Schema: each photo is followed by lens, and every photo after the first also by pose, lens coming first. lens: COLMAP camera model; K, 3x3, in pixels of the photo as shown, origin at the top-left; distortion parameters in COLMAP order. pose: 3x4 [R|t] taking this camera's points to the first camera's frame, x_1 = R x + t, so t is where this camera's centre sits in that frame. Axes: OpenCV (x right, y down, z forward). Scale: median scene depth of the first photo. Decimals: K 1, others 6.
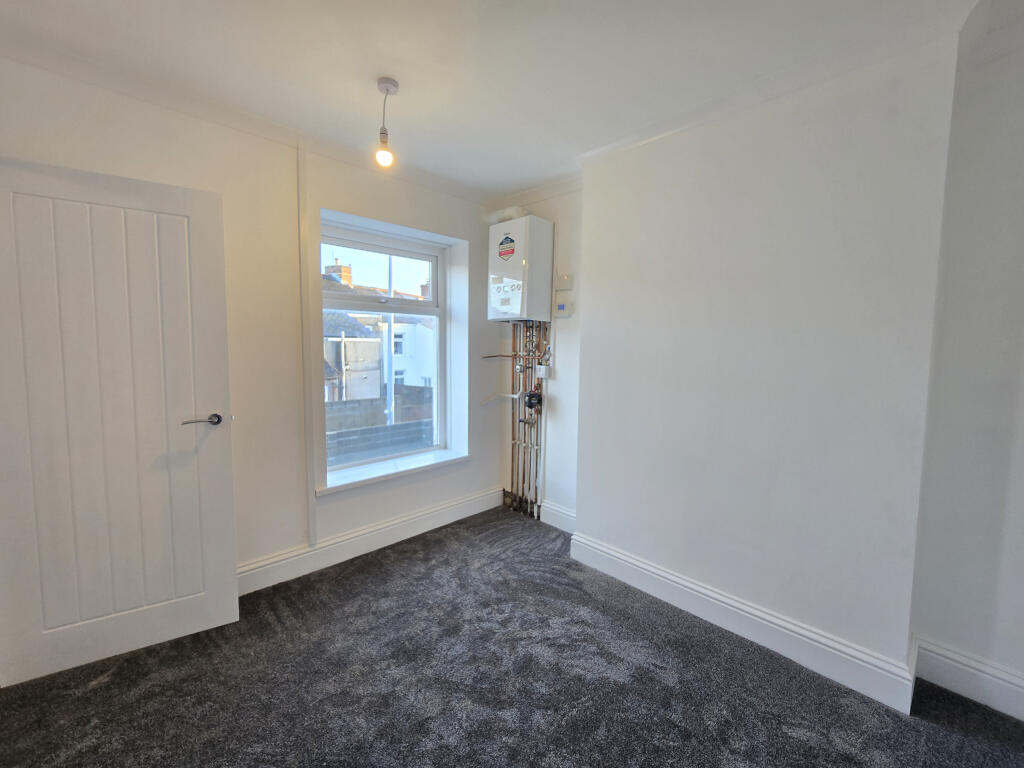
lens RADIAL K [[415.2, 0, 511.5], [0, 415.2, 380.5], [0, 0, 1]] dist [-0.015897, -0.000449]
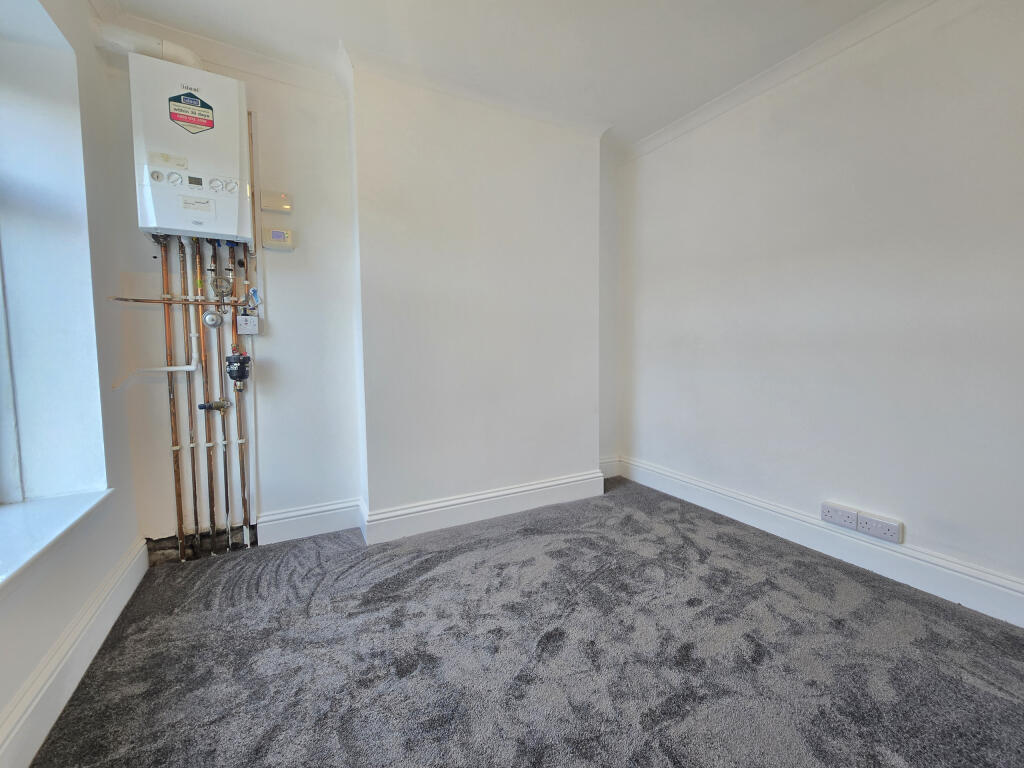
lens RADIAL K [[415.2, 0, 512.5], [0, 415.2, 381.2], [0, 0, 1]] dist [-0.015897, -0.000449]
pose [[0.274122, -0.085897, 0.957851, -0.475481], [0.096355, 0.993444, 0.061513, 0.072142], [-0.956856, 0.075432, 0.280601, 0.418693]]
